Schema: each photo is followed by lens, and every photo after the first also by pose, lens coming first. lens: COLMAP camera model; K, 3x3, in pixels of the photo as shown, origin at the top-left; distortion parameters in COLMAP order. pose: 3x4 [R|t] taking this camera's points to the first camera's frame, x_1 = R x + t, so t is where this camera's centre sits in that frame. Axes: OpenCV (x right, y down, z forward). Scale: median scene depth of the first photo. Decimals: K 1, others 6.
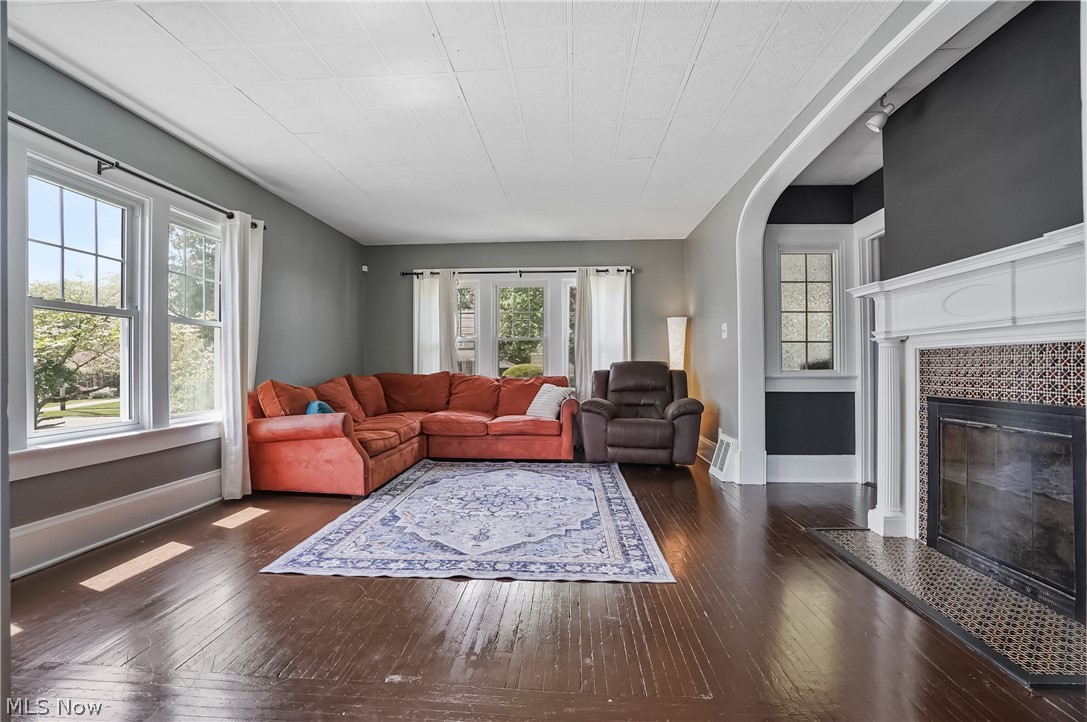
lens RADIAL K [[505.1, 0, 545.0], [0, 505.1, 366.0], [0, 0, 1]] dist [-0.056383, 0.018631]
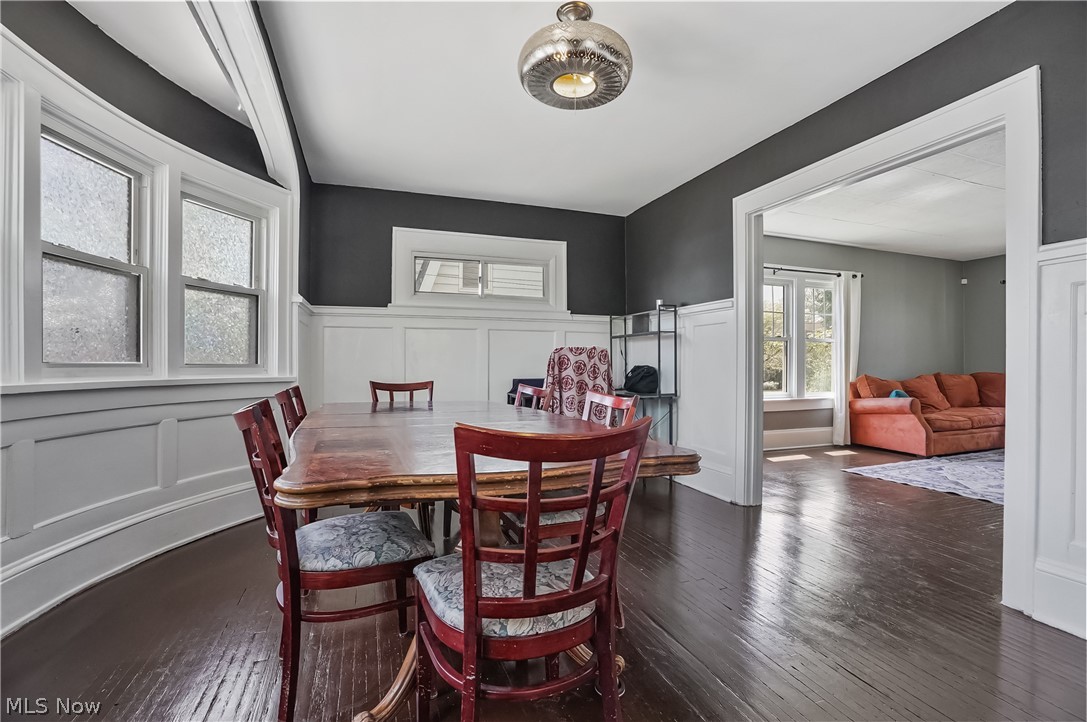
lens RADIAL K [[505.1, 0, 543.3], [0, 505.1, 366.9], [0, 0, 1]] dist [-0.056383, 0.018631]
pose [[0.399150, 0.007911, -0.916852, 0.508025], [-0.002669, 0.999969, 0.007466, -0.005503], [0.916882, -0.000533, 0.399159, -0.590921]]
